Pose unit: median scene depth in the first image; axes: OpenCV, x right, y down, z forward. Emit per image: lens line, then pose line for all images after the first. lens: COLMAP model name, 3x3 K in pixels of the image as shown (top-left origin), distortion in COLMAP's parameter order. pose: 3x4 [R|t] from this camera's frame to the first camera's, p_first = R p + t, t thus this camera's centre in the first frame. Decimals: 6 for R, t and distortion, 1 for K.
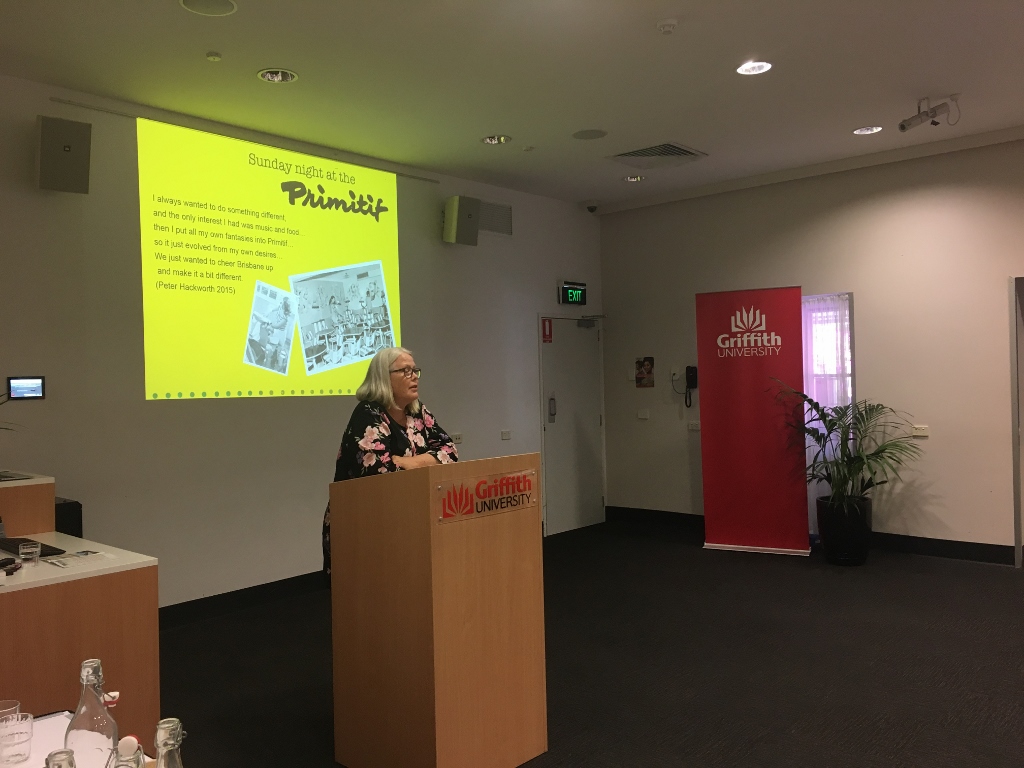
lens RADIAL K [[860.3, 0, 512.0], [0, 860.3, 384.0], [0, 0, 1]] dist [0.013723, 0.000897]
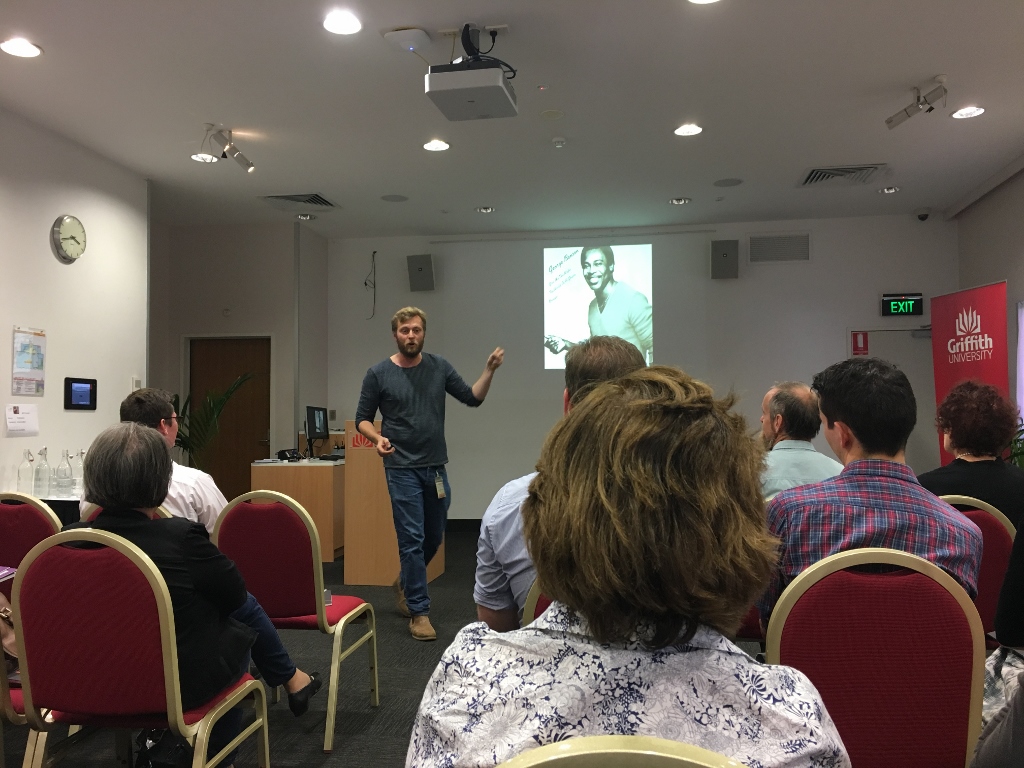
lens RADIAL K [[882.3, 0, 512.0], [0, 882.3, 384.0], [0, 0, 1]] dist [0.001118, -0.001453]
pose [[0.537953, -0.014380, -0.842852, 0.829117], [-0.013097, 0.999591, -0.025414, 0.023338], [0.842873, 0.024710, 0.537545, 0.077351]]
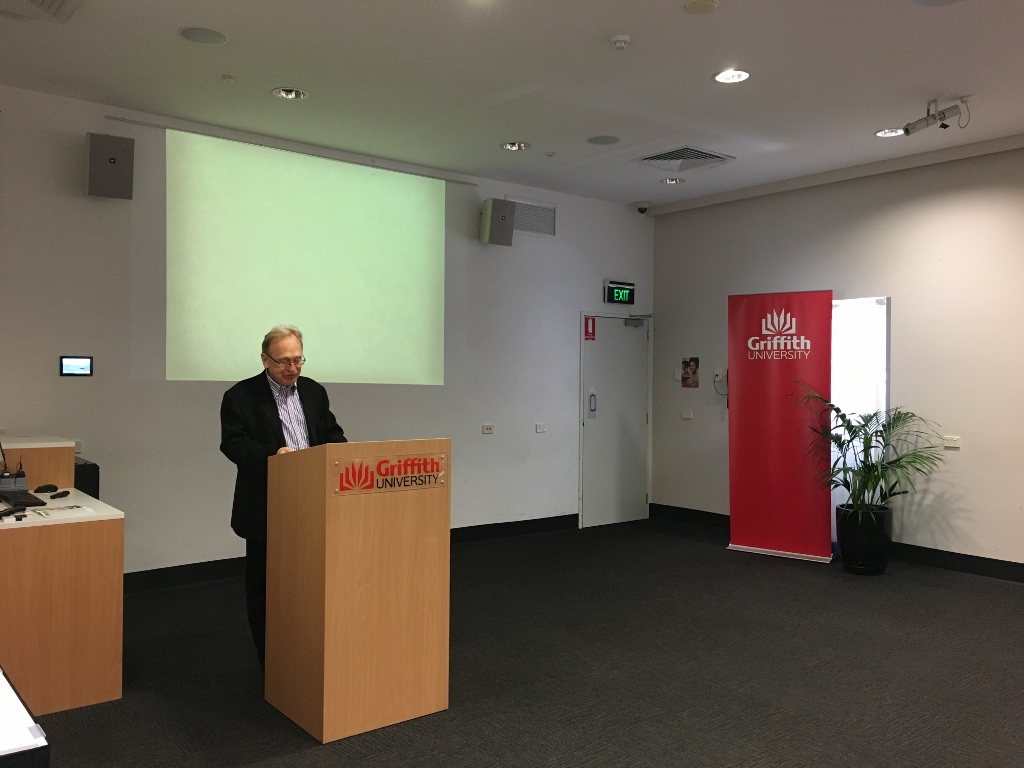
lens RADIAL K [[860.3, 0, 512.0], [0, 860.3, 384.0], [0, 0, 1]] dist [0.013723, 0.000897]
pose [[0.985423, 0.036080, -0.166253, 0.141539], [-0.035279, 0.999347, 0.007771, -0.000613], [0.166425, -0.001792, 0.986052, -0.035272]]
